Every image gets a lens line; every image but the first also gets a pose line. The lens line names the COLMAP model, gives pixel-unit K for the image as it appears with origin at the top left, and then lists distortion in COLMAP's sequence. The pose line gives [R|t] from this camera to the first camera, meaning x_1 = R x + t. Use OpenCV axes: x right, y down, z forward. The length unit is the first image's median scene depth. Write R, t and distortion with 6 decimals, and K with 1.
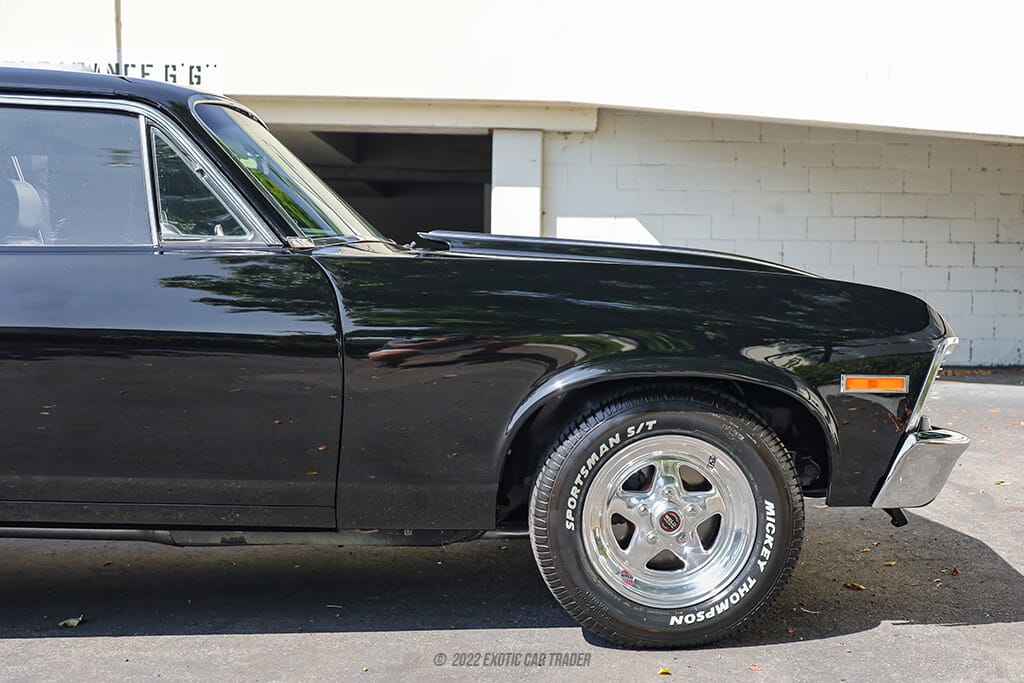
lens RADIAL K [[1192.0, 0, 512.0], [0, 1192.0, 341.5], [0, 0, 1]] dist [0.012337, 0.006519]
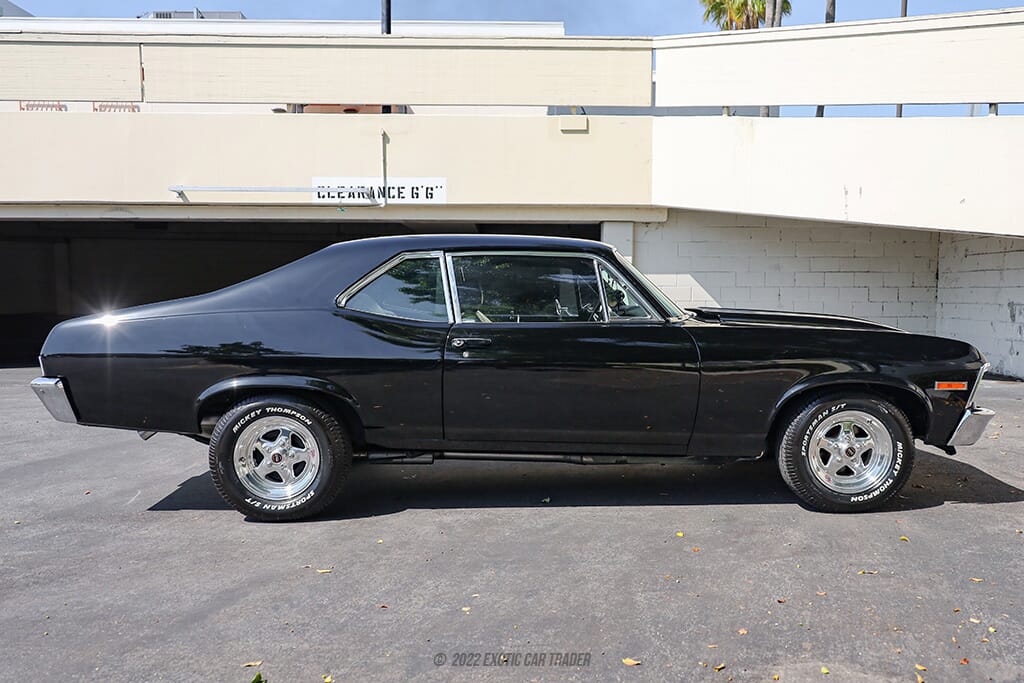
lens RADIAL K [[785.9, 0, 512.0], [0, 785.9, 341.5], [0, 0, 1]] dist [0.001116, -0.001776]
pose [[0.998842, -0.005072, -0.047844, -0.388711], [0.004963, 0.999985, -0.002403, -0.041688], [0.047855, 0.002163, 0.998852, -0.400407]]
